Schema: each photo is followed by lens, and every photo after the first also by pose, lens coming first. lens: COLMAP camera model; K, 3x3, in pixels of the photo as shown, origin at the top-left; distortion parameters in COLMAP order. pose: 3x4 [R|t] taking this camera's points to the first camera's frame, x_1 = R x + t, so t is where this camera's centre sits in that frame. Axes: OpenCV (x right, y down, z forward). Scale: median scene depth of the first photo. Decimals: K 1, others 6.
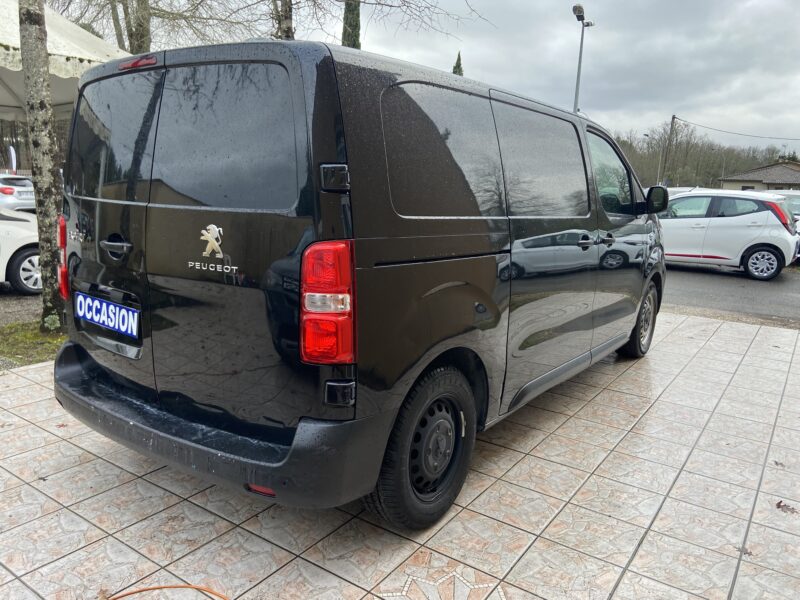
lens RADIAL K [[603.2, 0, 400.0], [0, 603.2, 300.1], [0, 0, 1]] dist [0.089779, -0.103162]
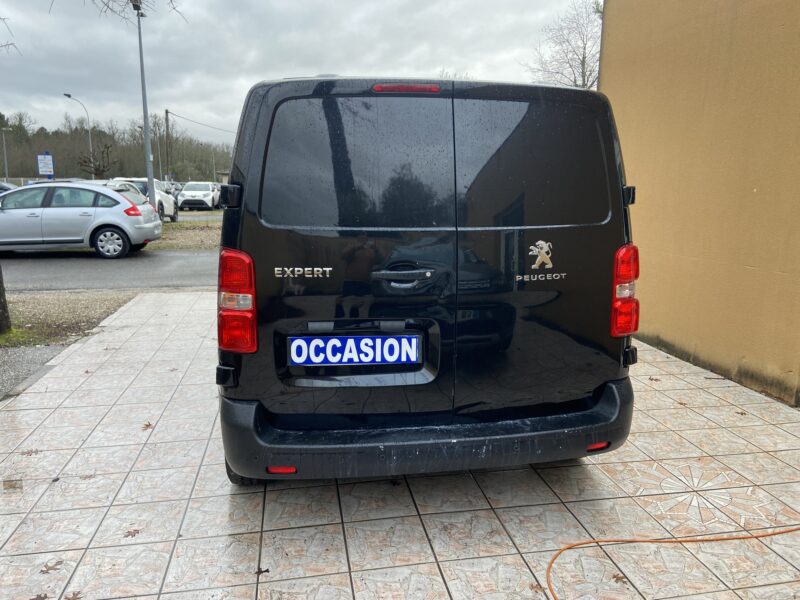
lens RADIAL K [[603.2, 0, 405.2], [0, 603.2, 300.6], [0, 0, 1]] dist [0.089779, -0.103162]
pose [[0.699833, -0.157122, 0.696812, -1.072715], [0.148503, 0.986197, 0.073228, -0.109526], [-0.698700, 0.052231, 0.713506, 0.291625]]
